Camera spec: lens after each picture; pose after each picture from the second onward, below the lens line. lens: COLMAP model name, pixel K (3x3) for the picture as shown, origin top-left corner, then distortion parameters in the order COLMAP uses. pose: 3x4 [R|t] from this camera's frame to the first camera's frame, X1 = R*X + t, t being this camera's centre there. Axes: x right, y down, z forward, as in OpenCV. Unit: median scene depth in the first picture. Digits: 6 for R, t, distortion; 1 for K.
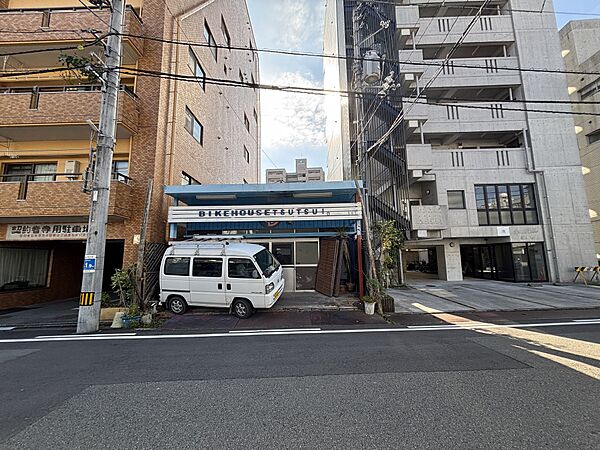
lens RADIAL K [[241.1, 0, 302.8], [0, 241.1, 226.2], [0, 0, 1]] dist [-0.000833, 0.000097]
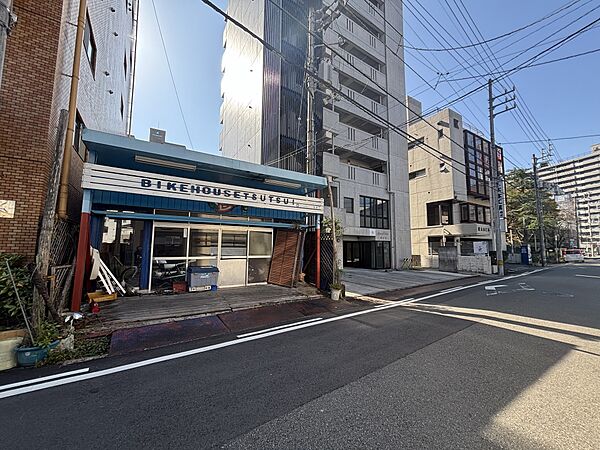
lens RADIAL K [[241.1, 0, 302.8], [0, 241.1, 226.2], [0, 0, 1]] dist [-0.000833, 0.000097]
pose [[0.823952, 0.075474, 0.561611, -0.427337], [-0.093967, 0.995567, 0.004070, 0.028272], [-0.558814, -0.056127, 0.827391, 0.155302]]
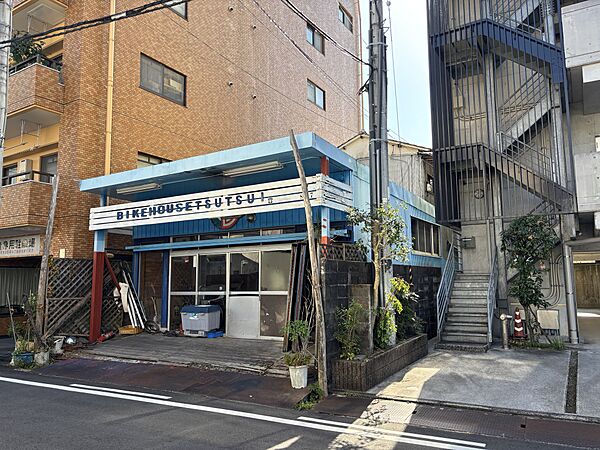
lens RADIAL K [[449.5, 0, 300.0], [0, 449.5, 225.0], [0, 0, 1]] dist [0.009445, 0.003441]
pose [[0.866482, -0.055160, -0.496152, 0.664906], [0.065726, 0.997830, 0.003851, 0.004712], [0.494863, -0.035947, 0.868227, 0.139678]]
